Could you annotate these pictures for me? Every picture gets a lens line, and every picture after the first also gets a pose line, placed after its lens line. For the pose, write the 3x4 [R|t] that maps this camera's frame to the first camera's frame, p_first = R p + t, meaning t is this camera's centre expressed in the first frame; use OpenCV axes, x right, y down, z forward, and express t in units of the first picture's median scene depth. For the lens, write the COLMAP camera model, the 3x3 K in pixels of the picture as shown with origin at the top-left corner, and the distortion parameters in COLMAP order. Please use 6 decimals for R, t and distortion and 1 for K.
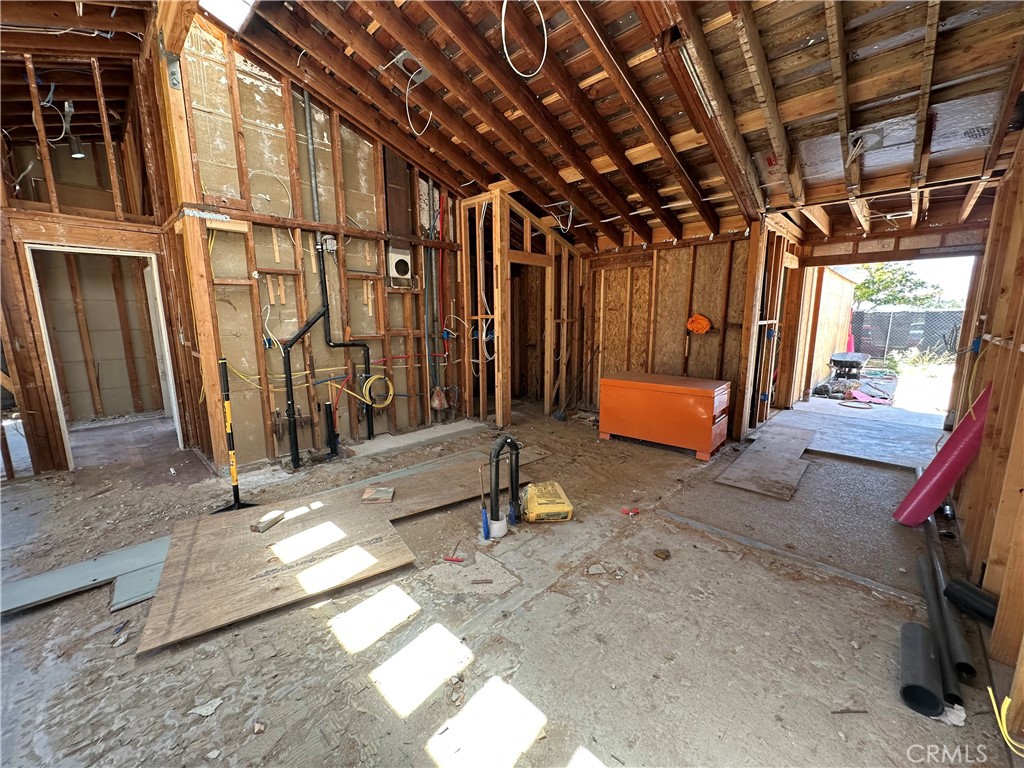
lens RADIAL K [[411.6, 0, 512.0], [0, 411.6, 384.0], [0, 0, 1]] dist [0.000095, 0.000028]
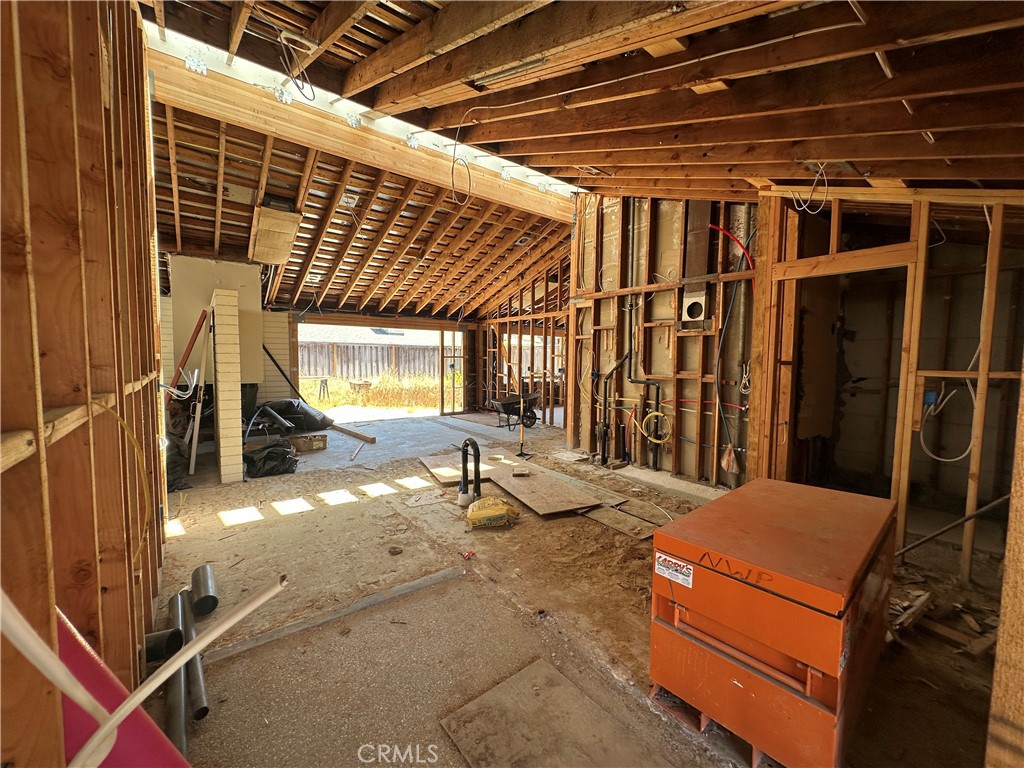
lens RADIAL K [[411.6, 0, 512.0], [0, 411.6, 384.0], [0, 0, 1]] dist [0.000095, 0.000028]
pose [[-0.150306, 0.066765, -0.986383, 1.048050], [-0.177629, 0.979657, 0.093377, -0.168544], [0.972551, 0.189245, -0.135389, 1.002092]]
